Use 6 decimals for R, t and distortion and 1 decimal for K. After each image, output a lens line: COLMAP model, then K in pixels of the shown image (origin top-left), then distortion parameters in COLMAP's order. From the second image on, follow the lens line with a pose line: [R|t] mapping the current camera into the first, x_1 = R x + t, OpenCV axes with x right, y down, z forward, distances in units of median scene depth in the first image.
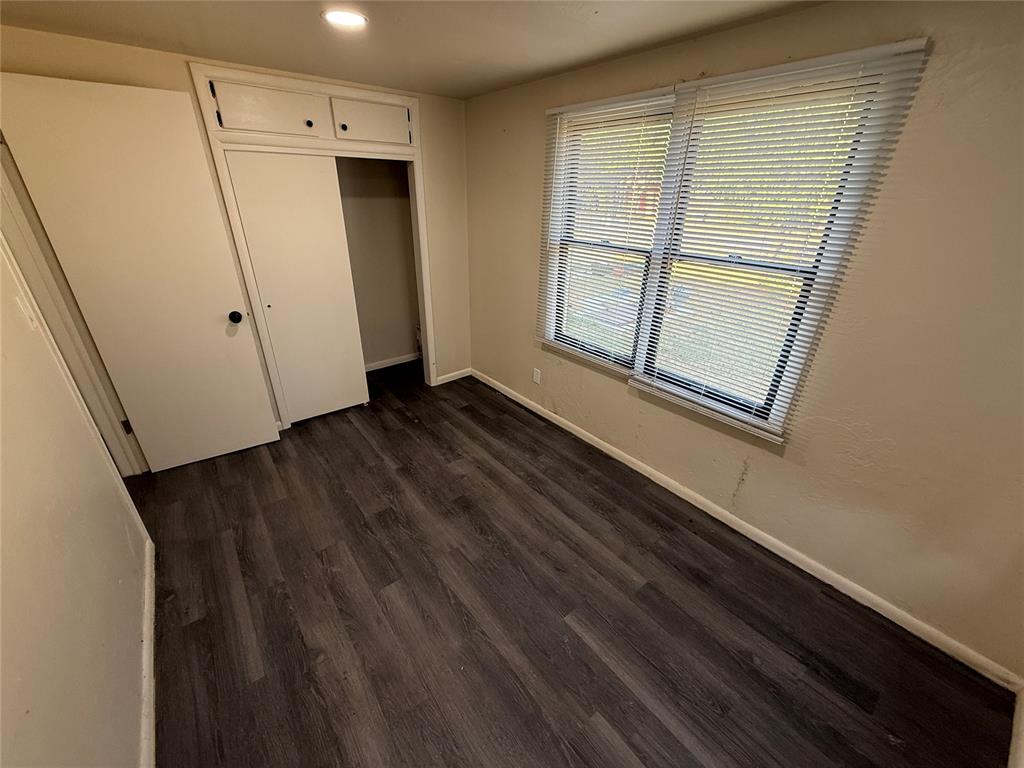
lens RADIAL K [[408.9, 0, 513.0], [0, 408.9, 385.3], [0, 0, 1]] dist [-0.003852, 0.000573]
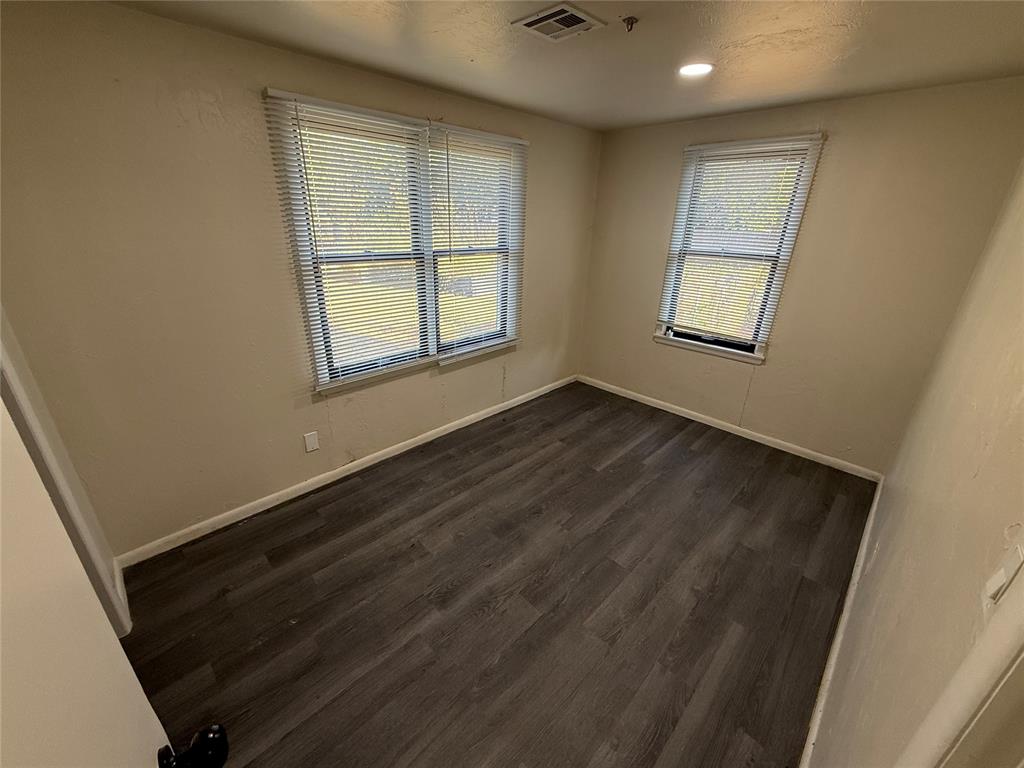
lens RADIAL K [[408.9, 0, 510.6], [0, 408.9, 383.6], [0, 0, 1]] dist [-0.003852, 0.000573]
pose [[-0.112521, -0.392510, 0.912839, -0.967296], [0.402408, 0.821966, 0.403039, -0.410587], [-0.908519, 0.412684, 0.065461, 0.888998]]
